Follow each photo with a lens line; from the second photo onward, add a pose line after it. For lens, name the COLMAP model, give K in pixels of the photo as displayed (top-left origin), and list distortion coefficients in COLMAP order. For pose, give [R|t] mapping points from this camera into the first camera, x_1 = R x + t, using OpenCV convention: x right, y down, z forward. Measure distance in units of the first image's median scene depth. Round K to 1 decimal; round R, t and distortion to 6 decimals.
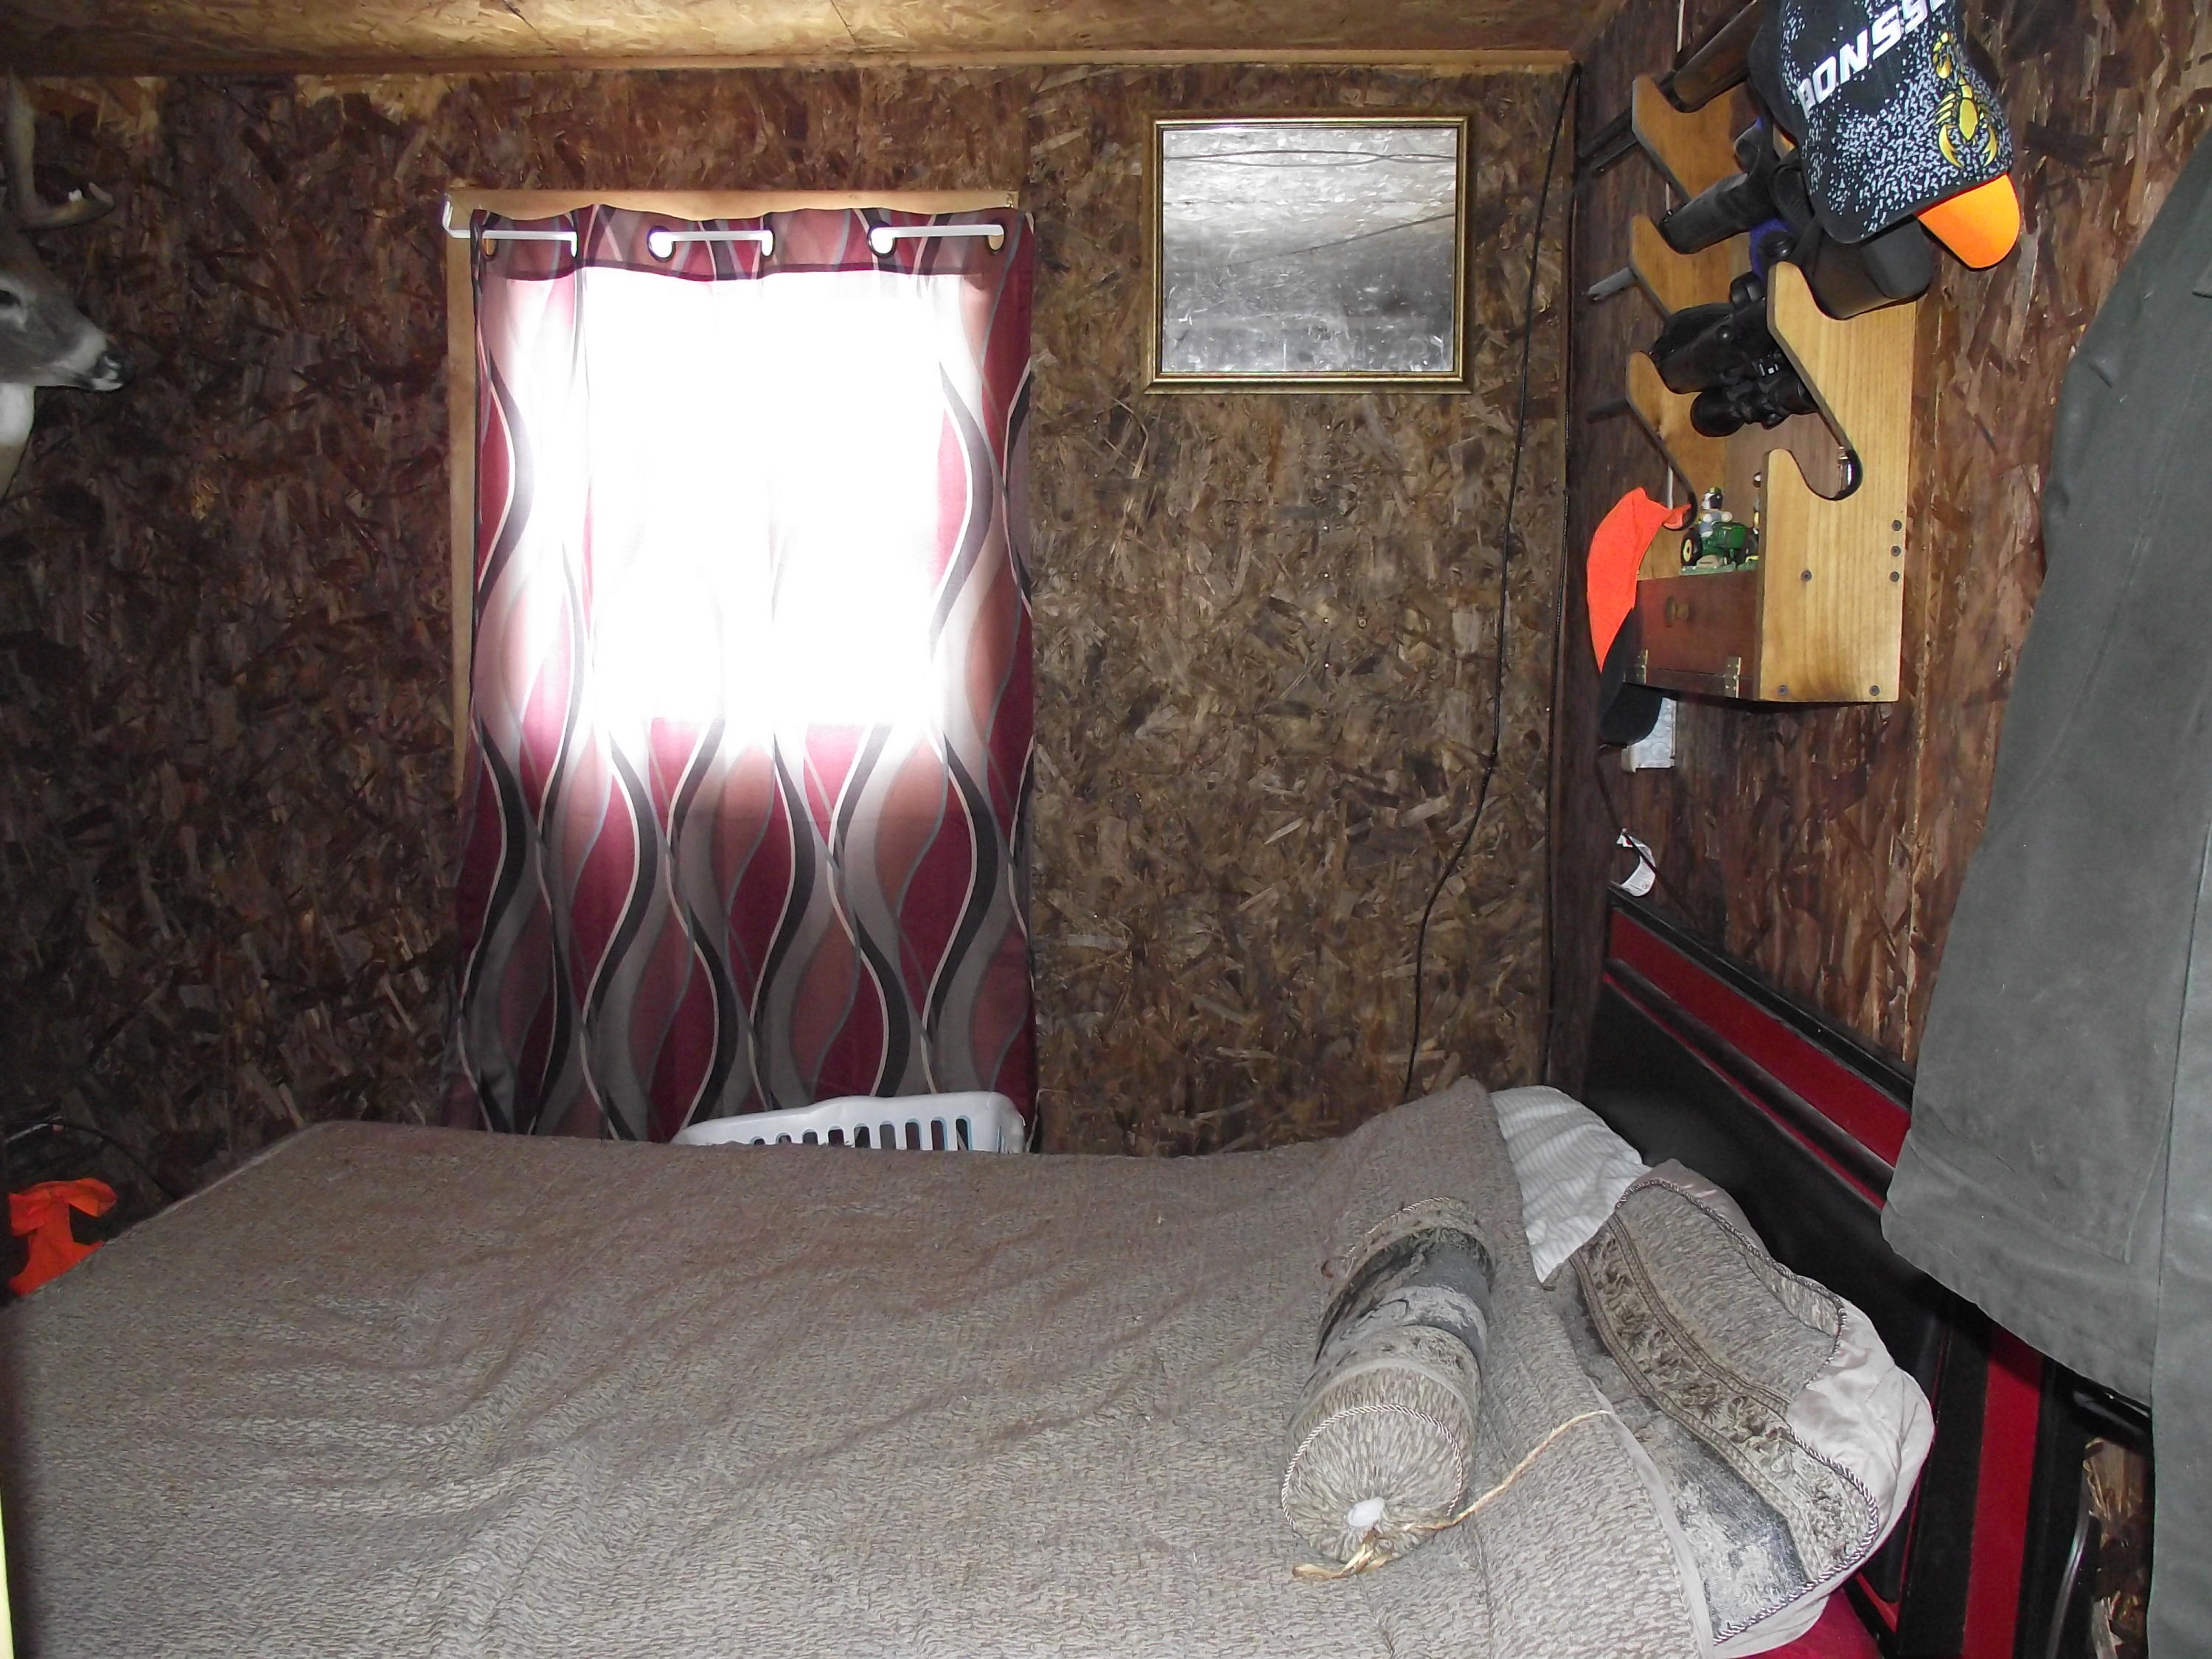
lens RADIAL K [[1781.1, 0, 1124.5], [0, 1781.1, 833.4], [0, 0, 1]] dist [-0.057613, 0.054205]
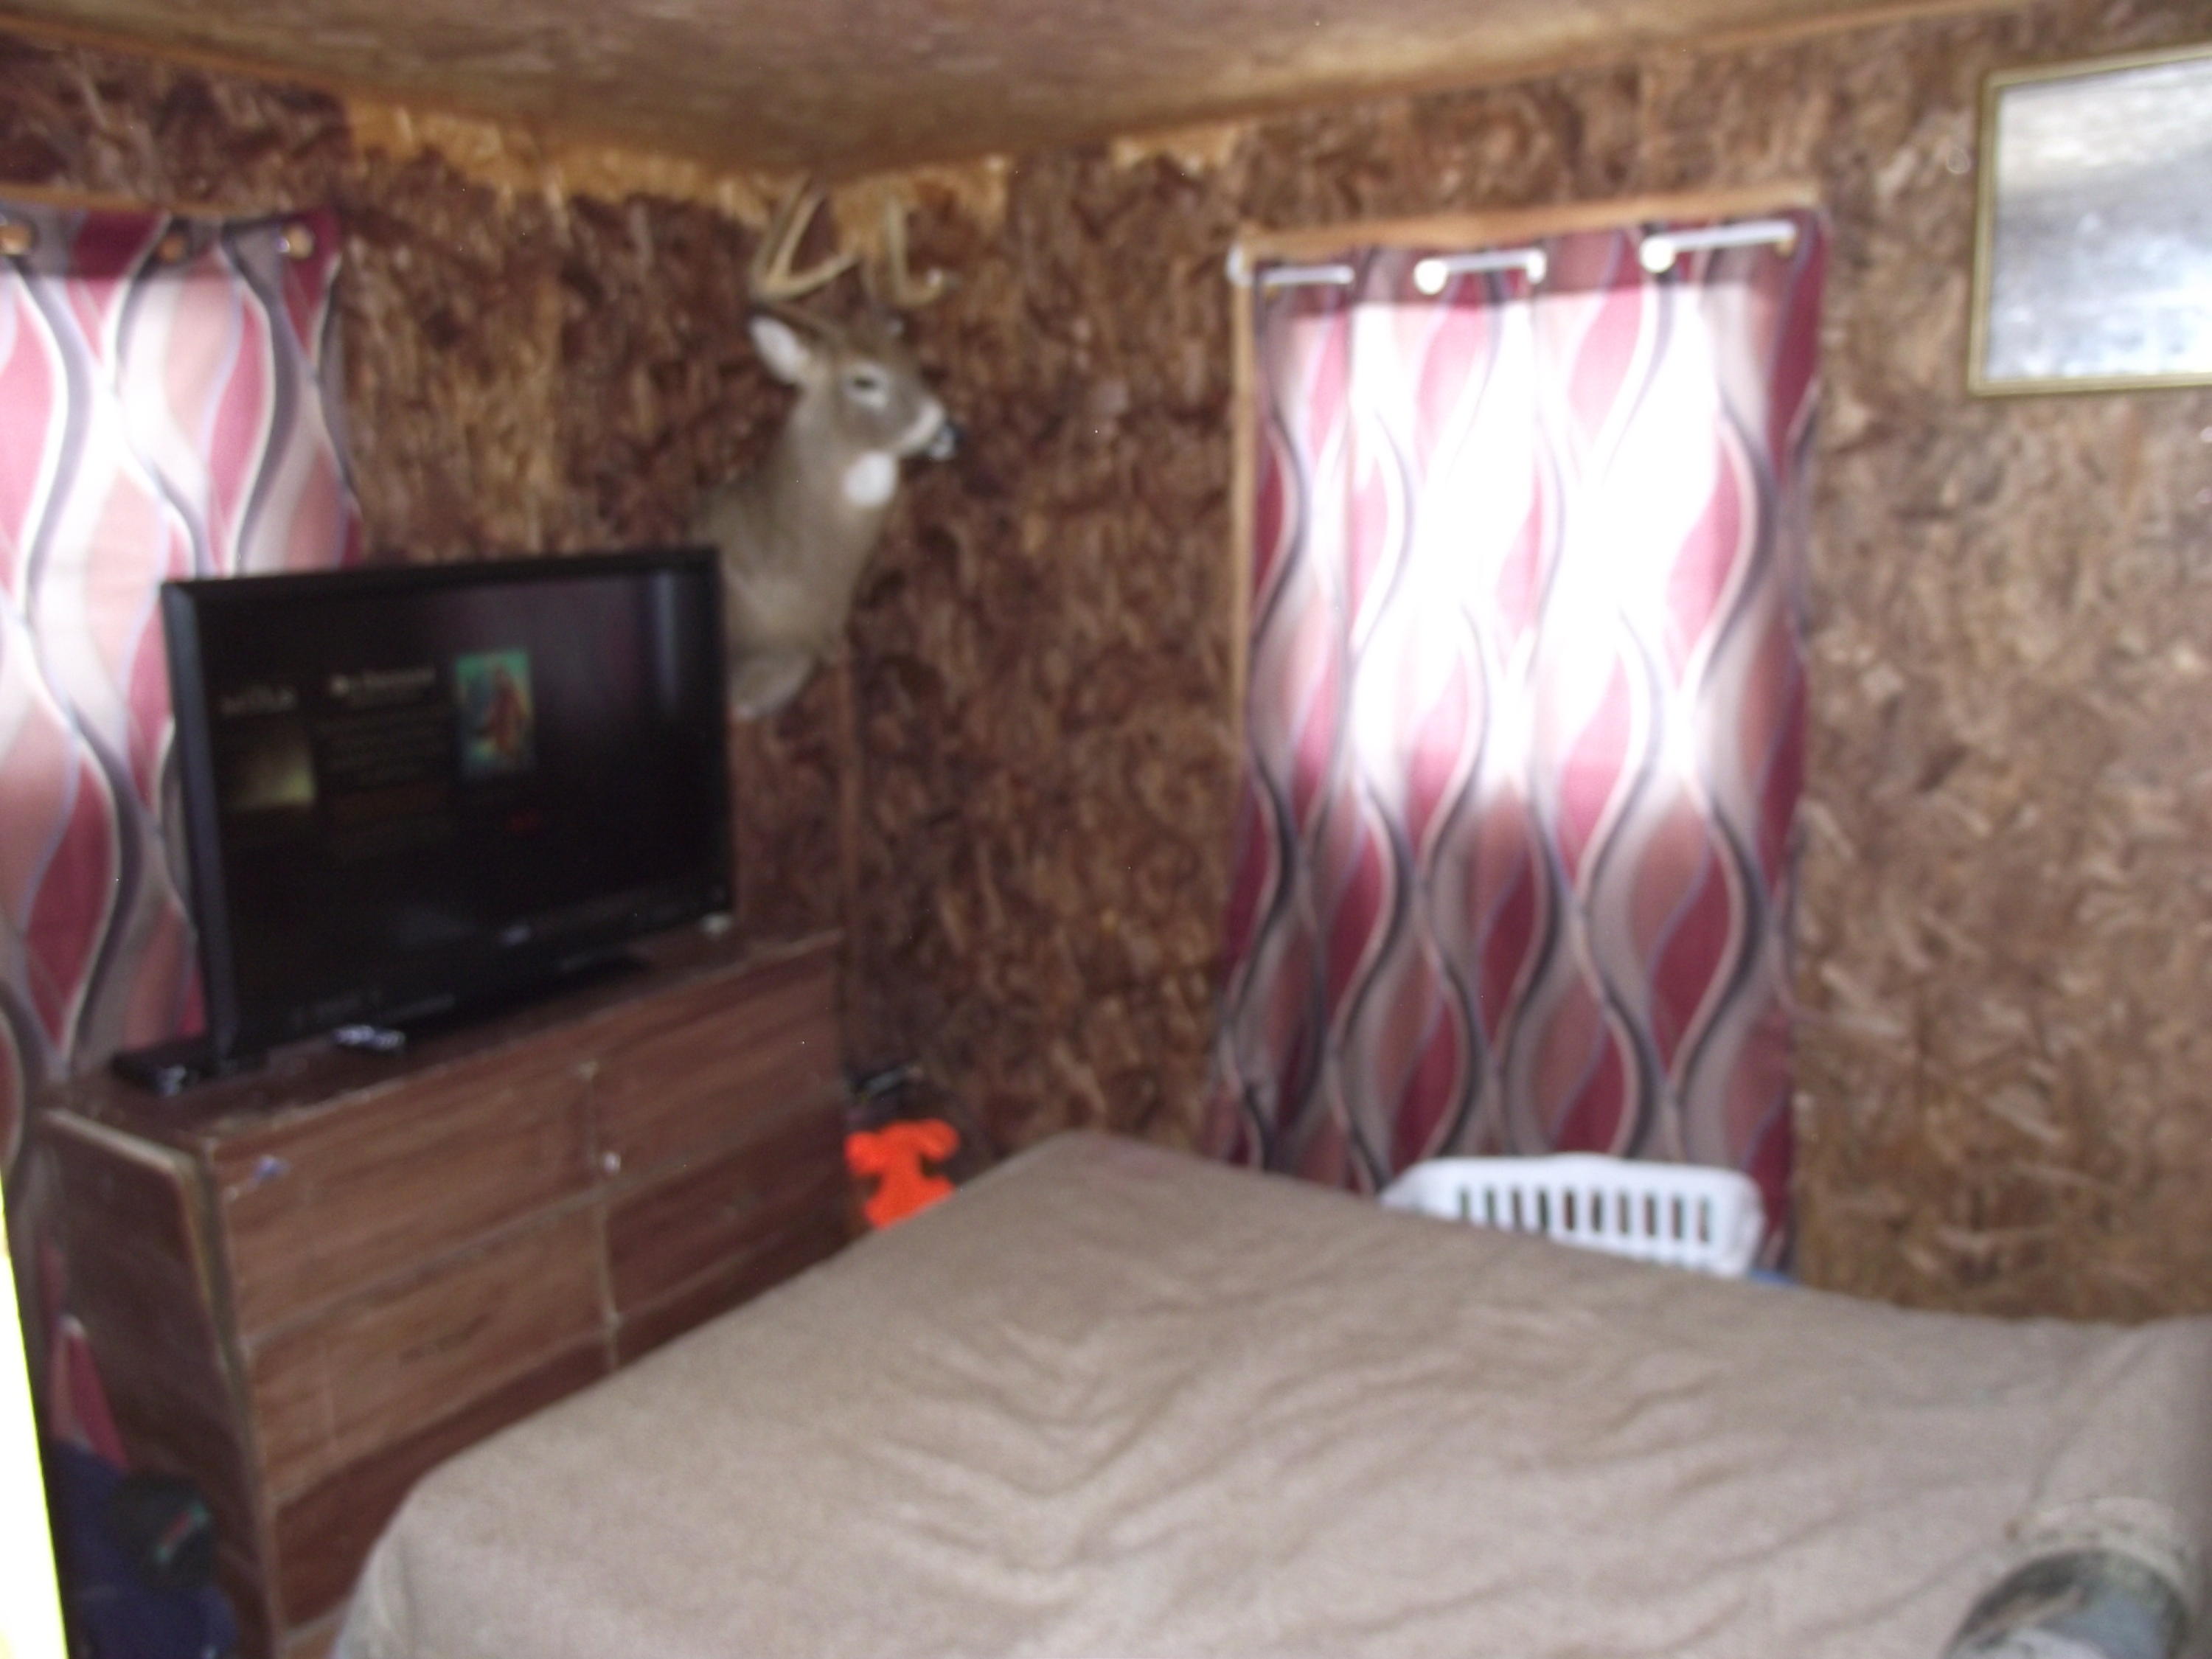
lens RADIAL K [[1781.1, 0, 1110.7], [0, 1781.1, 833.6], [0, 0, 1]] dist [-0.057613, 0.054205]
pose [[0.864396, 0.063963, -0.498726, 0.089463], [-0.034784, 0.997106, 0.067593, -0.082027], [0.501607, -0.041080, 0.864120, 0.049378]]
